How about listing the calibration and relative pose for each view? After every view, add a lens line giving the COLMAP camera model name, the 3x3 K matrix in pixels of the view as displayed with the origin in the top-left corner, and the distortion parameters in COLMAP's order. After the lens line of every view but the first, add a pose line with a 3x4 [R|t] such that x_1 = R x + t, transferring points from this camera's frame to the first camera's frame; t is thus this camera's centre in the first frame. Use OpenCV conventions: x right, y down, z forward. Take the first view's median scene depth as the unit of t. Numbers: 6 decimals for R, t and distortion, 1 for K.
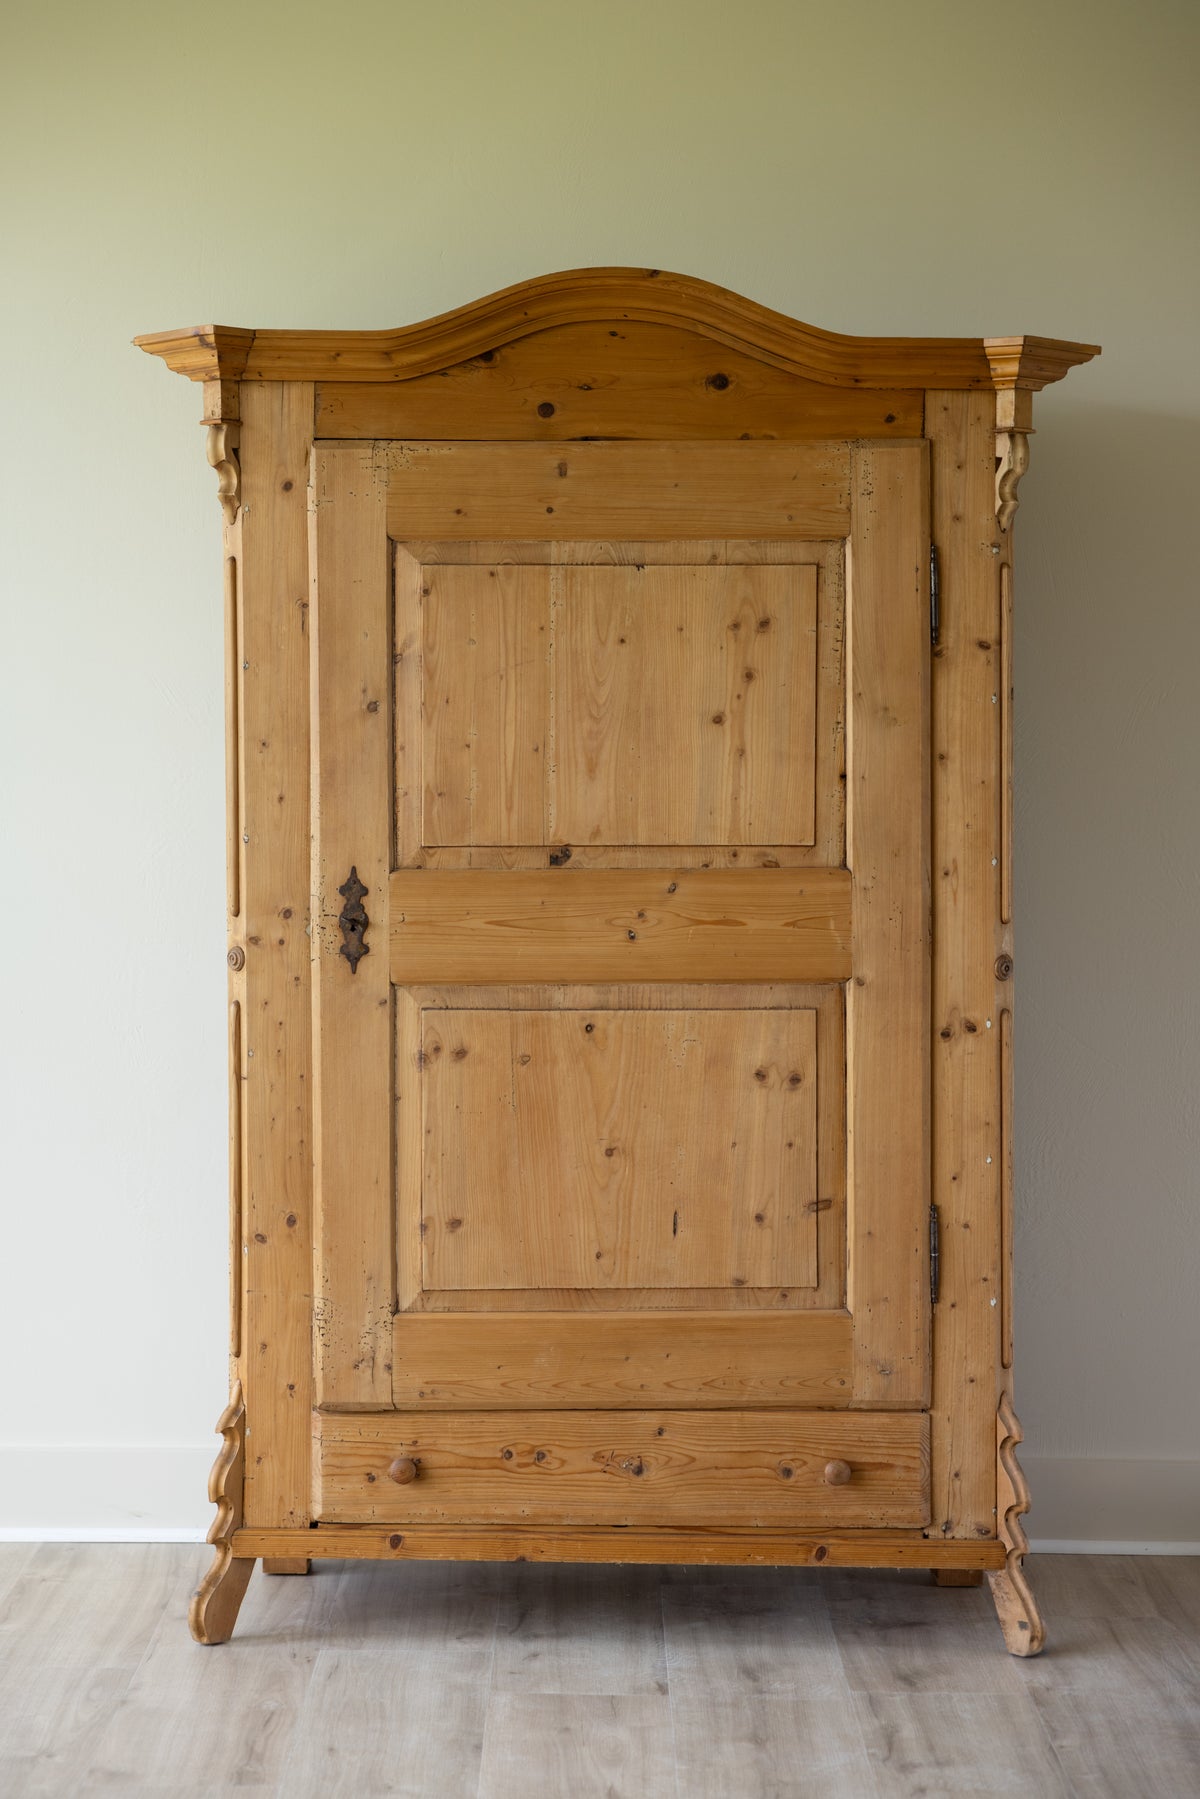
lens RADIAL K [[3343.2, 0, 593.4], [0, 3343.2, 903.3], [0, 0, 1]] dist [0.034186, 0.000000]
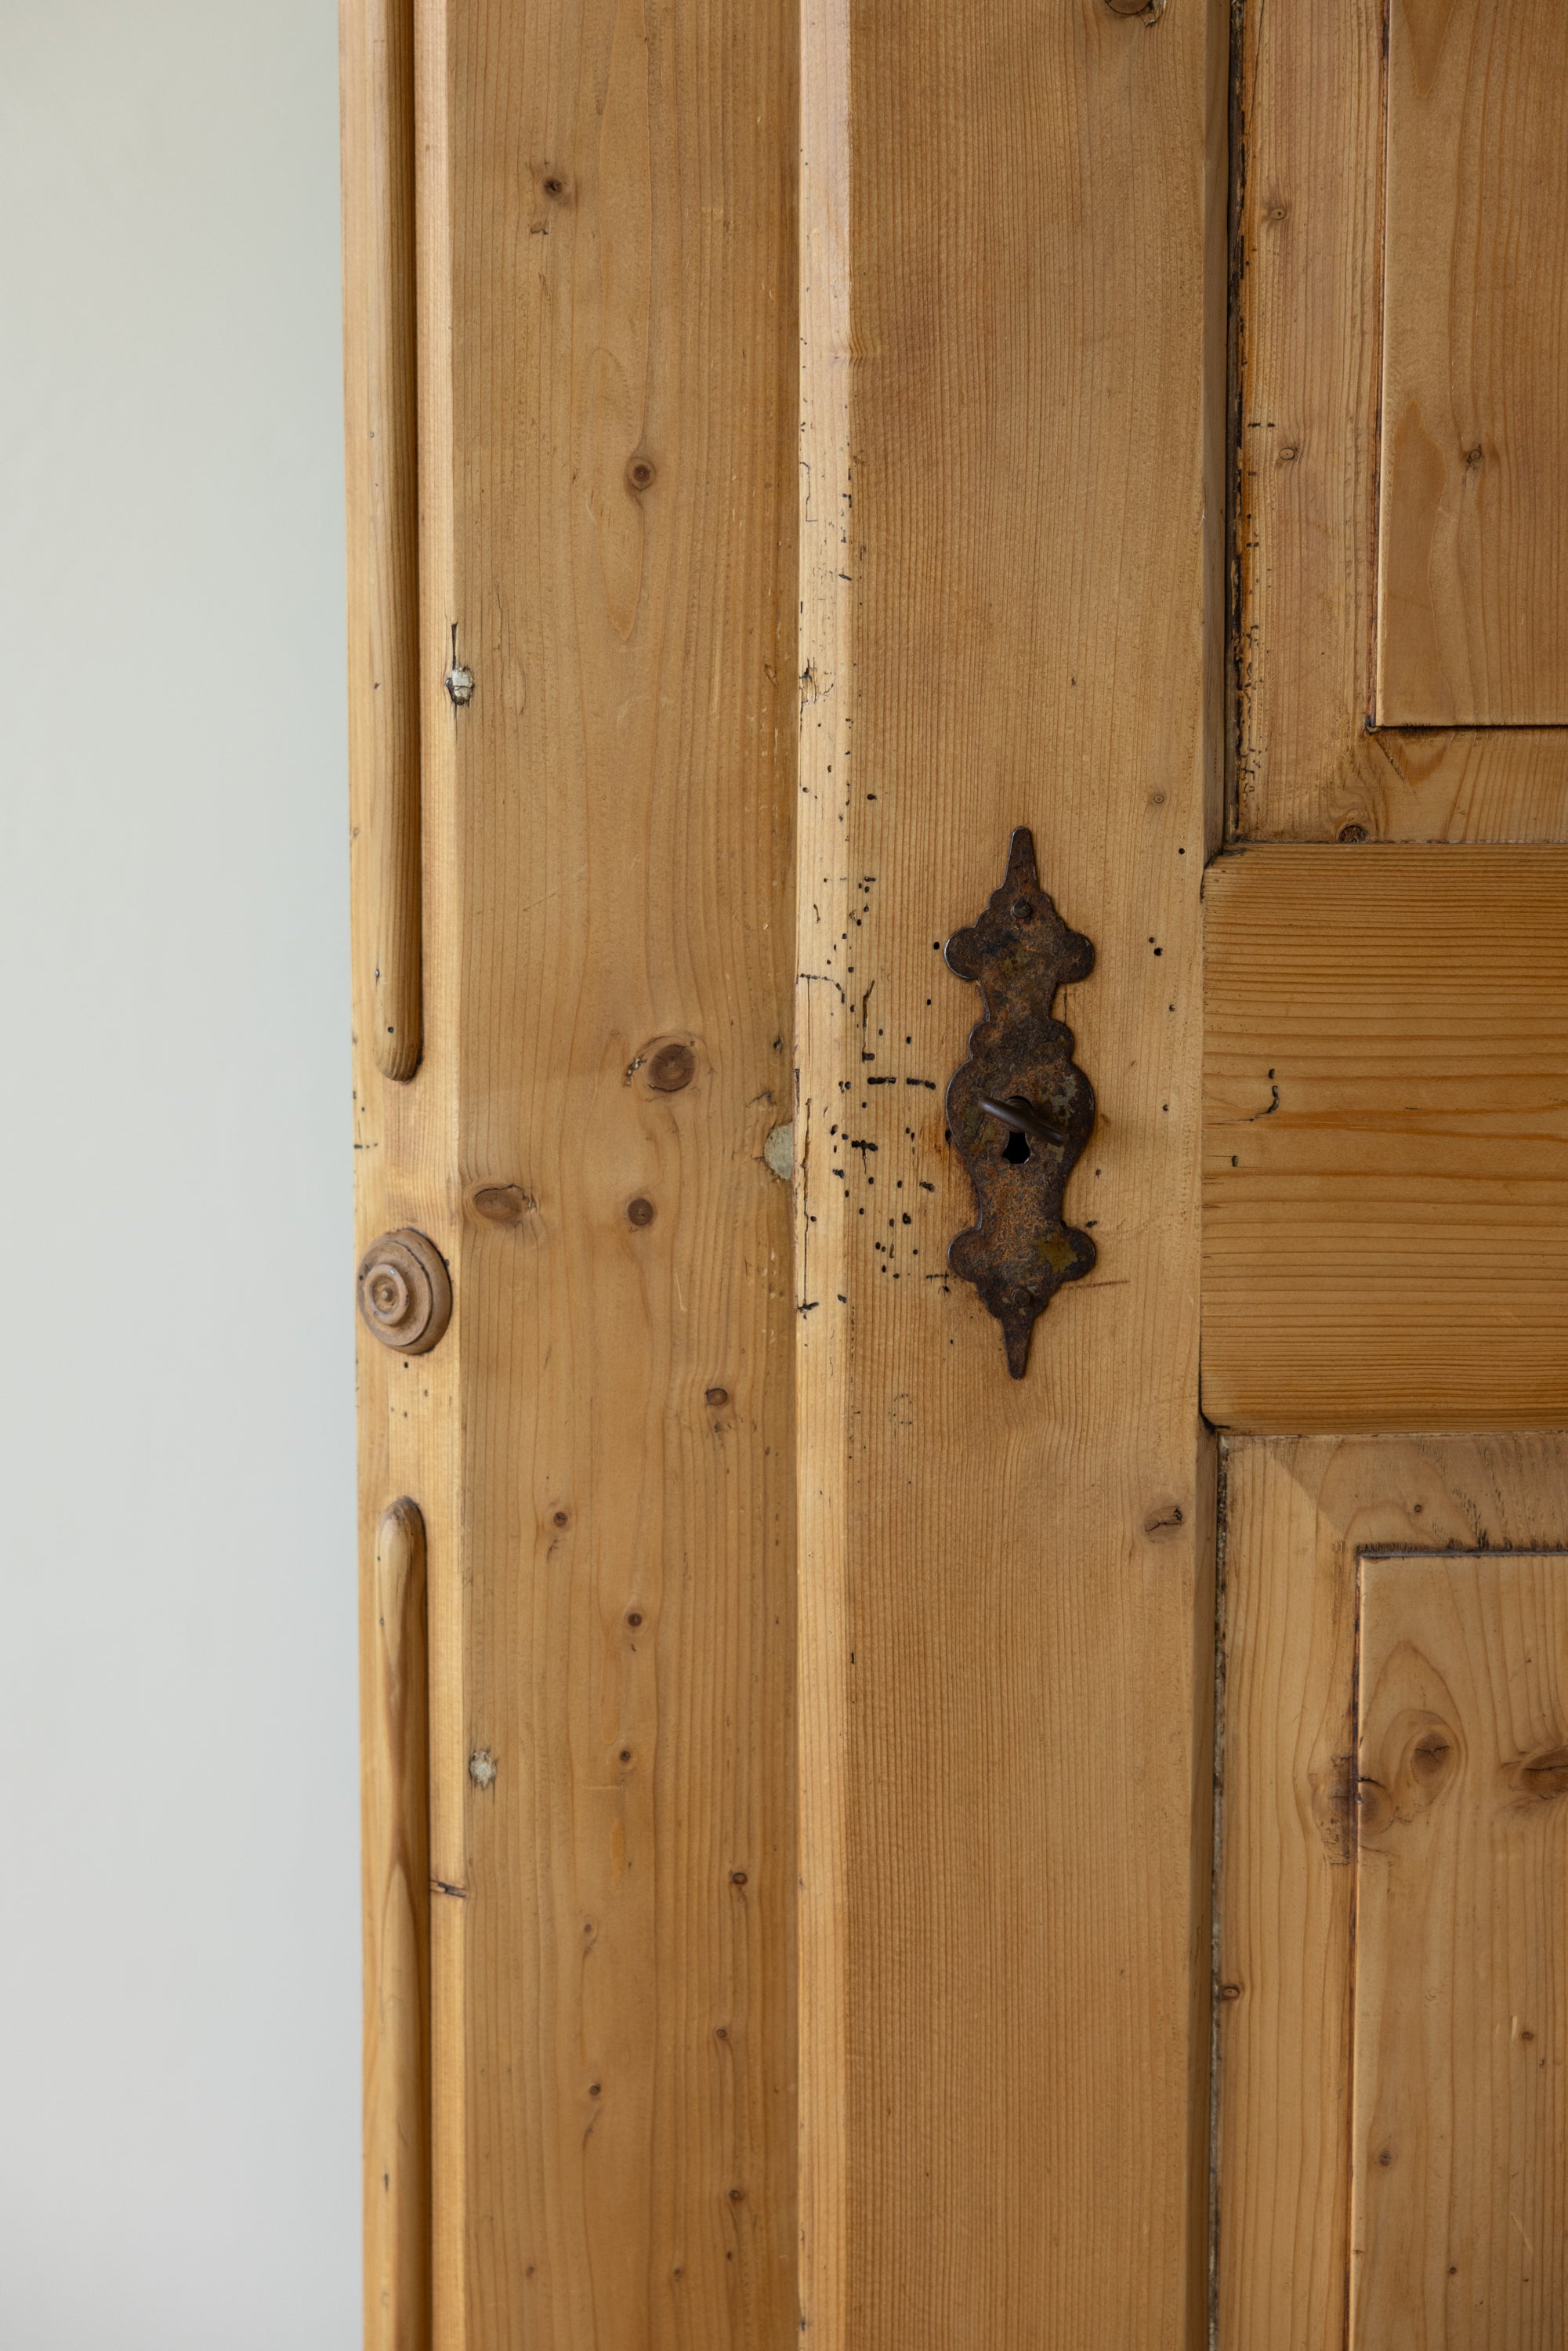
lens RADIAL K [[4368.8, 0, 789.0], [0, 4368.8, 1155.1], [0, 0, 1]] dist [0.034186, 0.000000]
pose [[0.997403, -0.003135, 0.071952, -0.103451], [-0.002532, 0.996909, 0.078522, -0.012051], [-0.071976, -0.078500, 0.994312, 0.746748]]
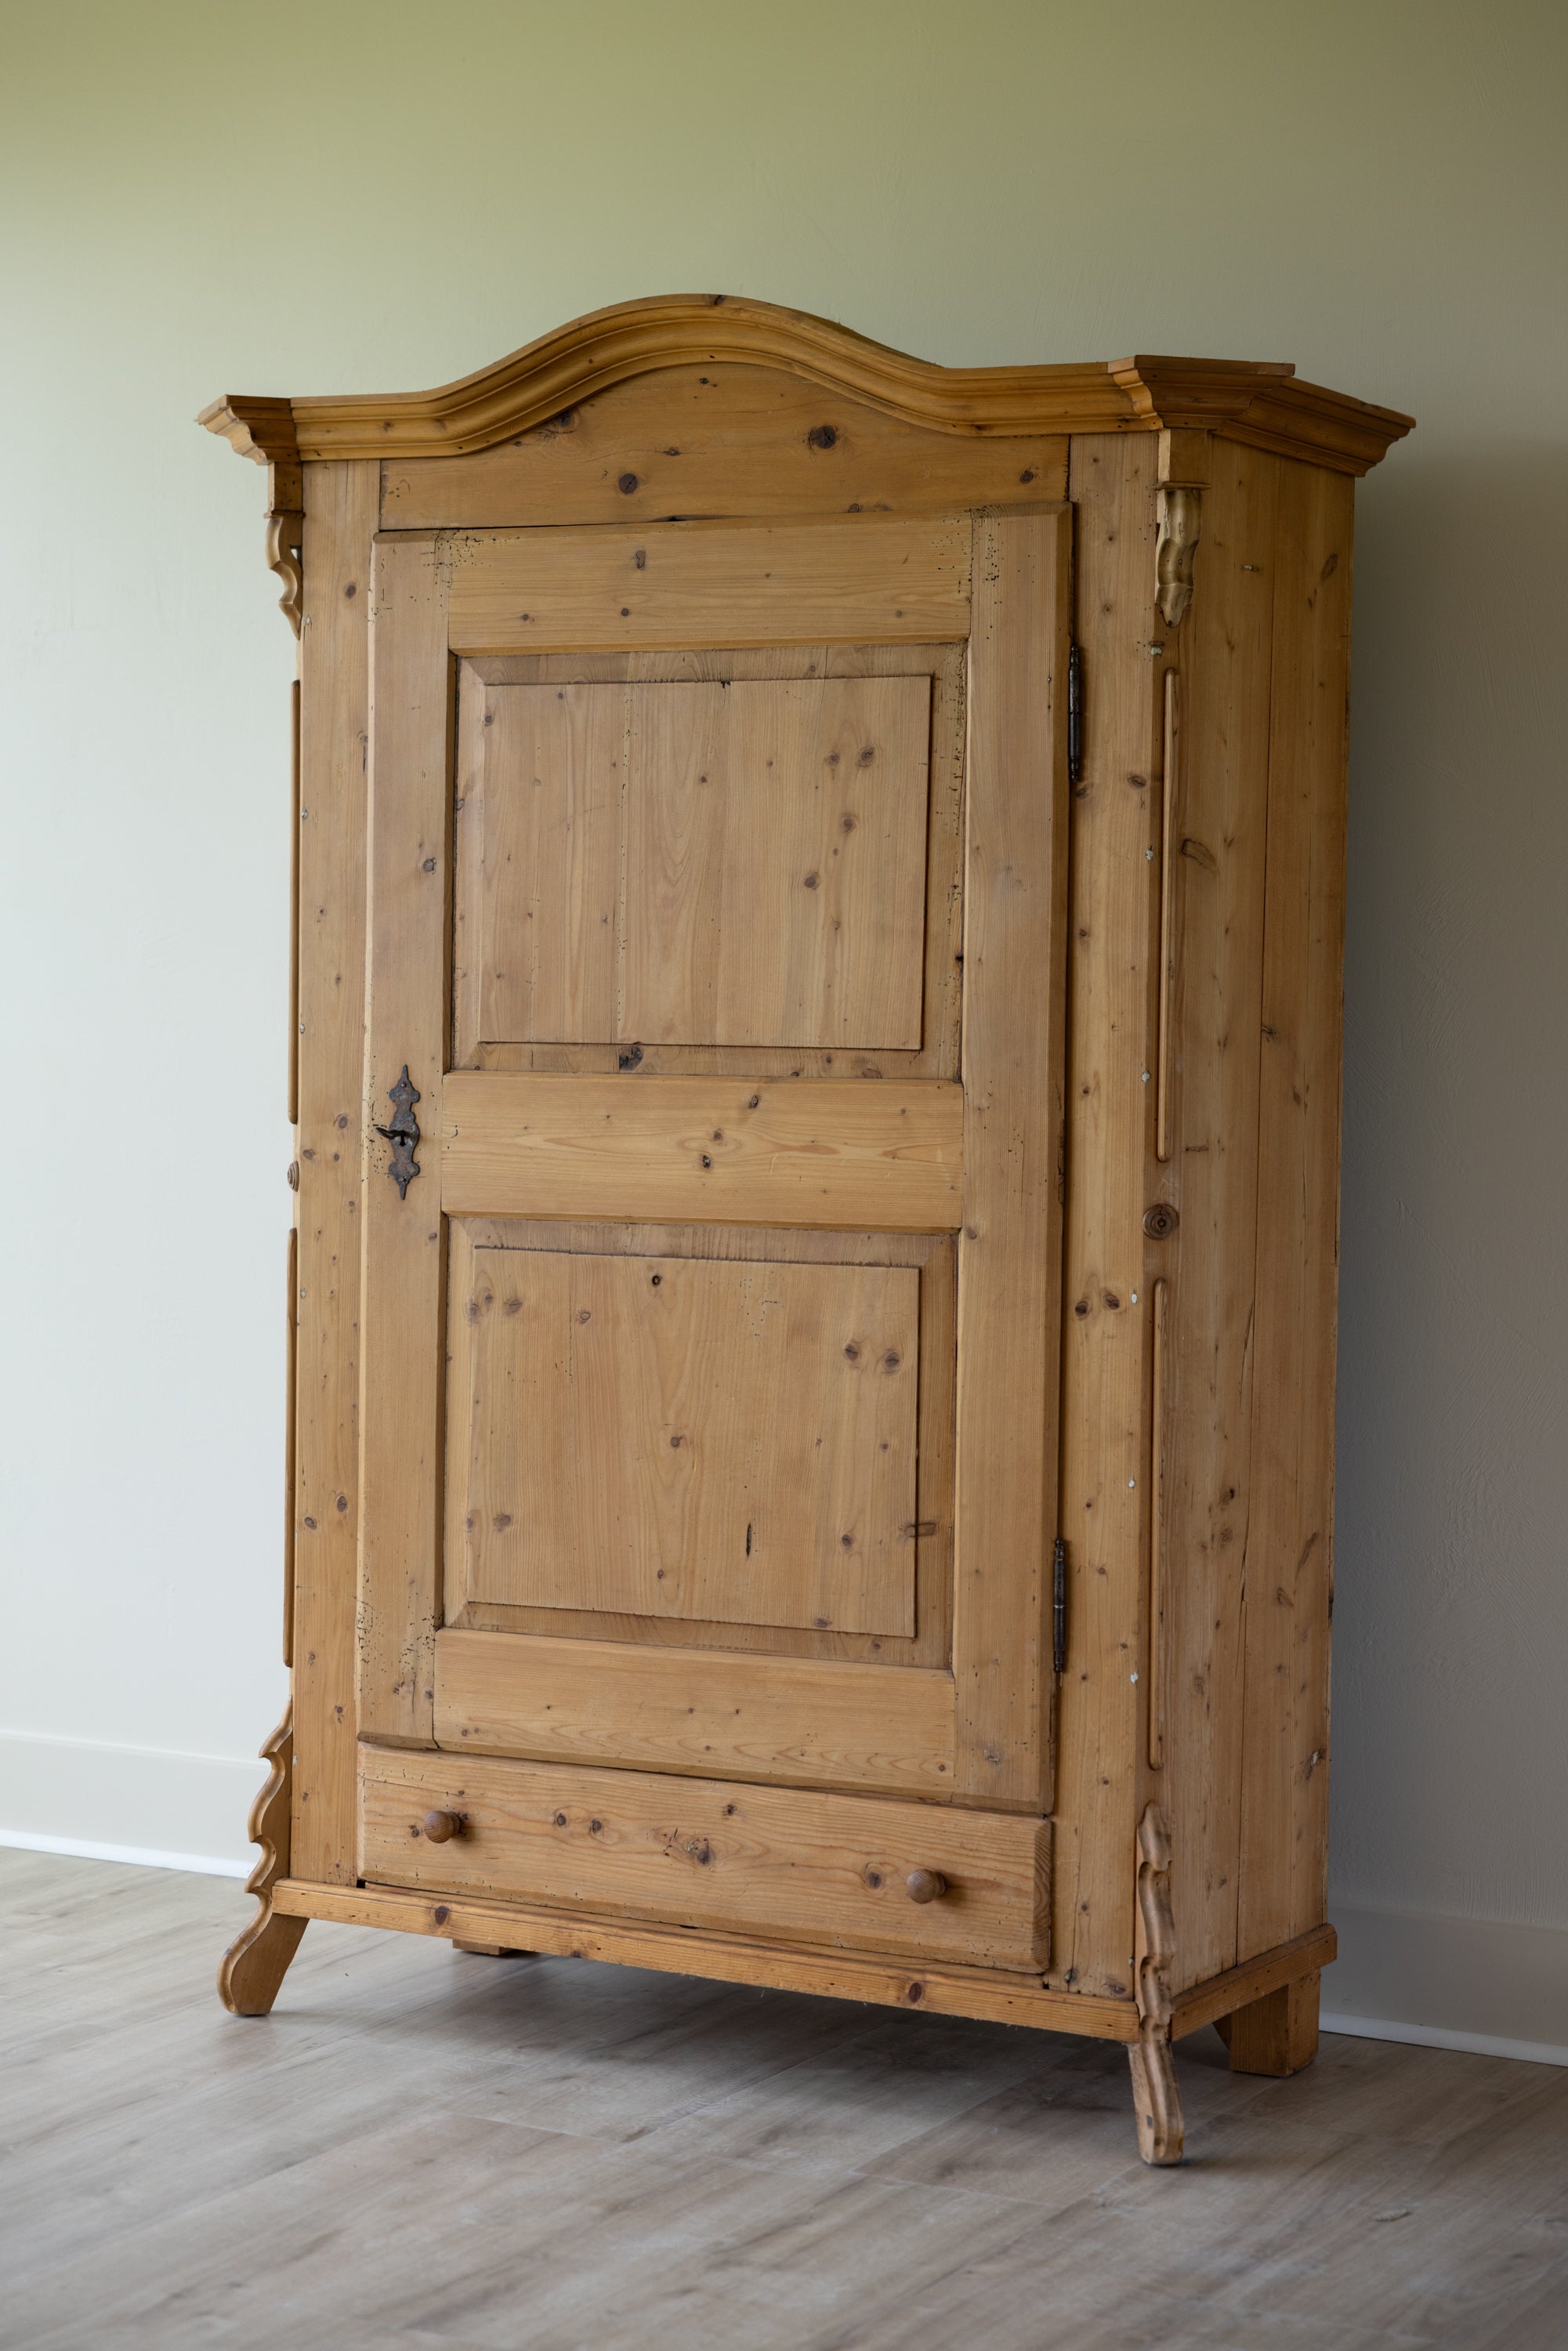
lens RADIAL K [[4368.8, 0, 790.9], [0, 4368.8, 1177.8], [0, 0, 1]] dist [0.034186, 0.000000]
pose [[0.887492, 0.032501, -0.459675, 0.490600], [-0.030813, 0.999463, 0.011177, 0.001379], [0.459791, 0.004244, 0.888017, 0.114966]]
